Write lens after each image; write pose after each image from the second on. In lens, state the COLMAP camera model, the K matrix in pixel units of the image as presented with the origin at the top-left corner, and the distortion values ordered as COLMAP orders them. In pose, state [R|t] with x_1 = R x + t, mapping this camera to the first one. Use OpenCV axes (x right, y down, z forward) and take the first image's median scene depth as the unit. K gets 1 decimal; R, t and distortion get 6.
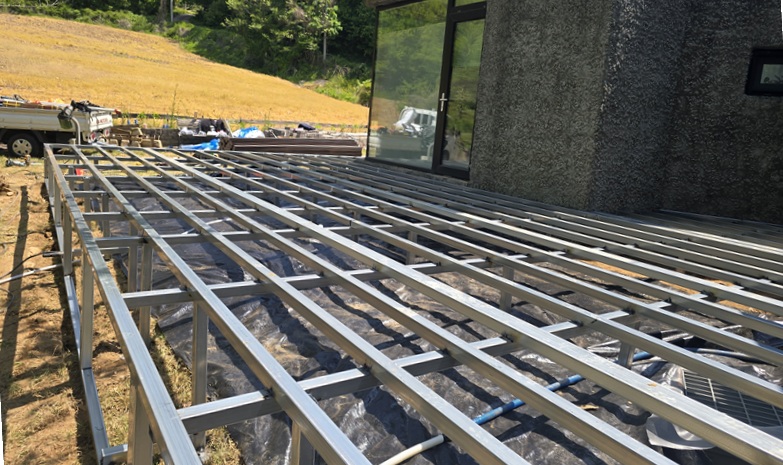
lens RADIAL K [[516.3, 0, 391.5], [0, 516.3, 232.5], [0, 0, 1]] dist [-0.001731, -0.000648]
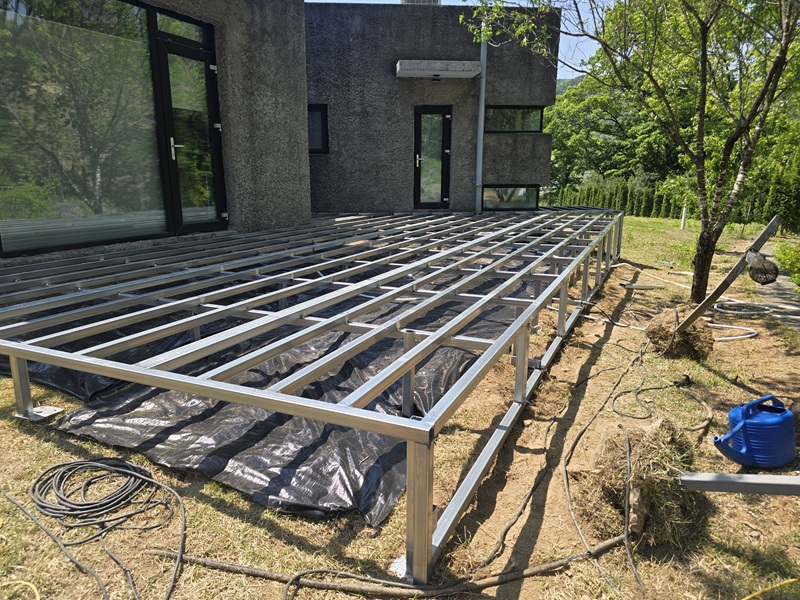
lens RADIAL K [[569.1, 0, 400.0], [0, 569.1, 300.0], [0, 0, 1]] dist [0.066600, -0.055318]
pose [[-0.516852, -0.268160, 0.812991, -1.146952], [0.128810, 0.914501, 0.383532, -0.426261], [-0.846329, 0.302951, -0.438119, 1.476411]]
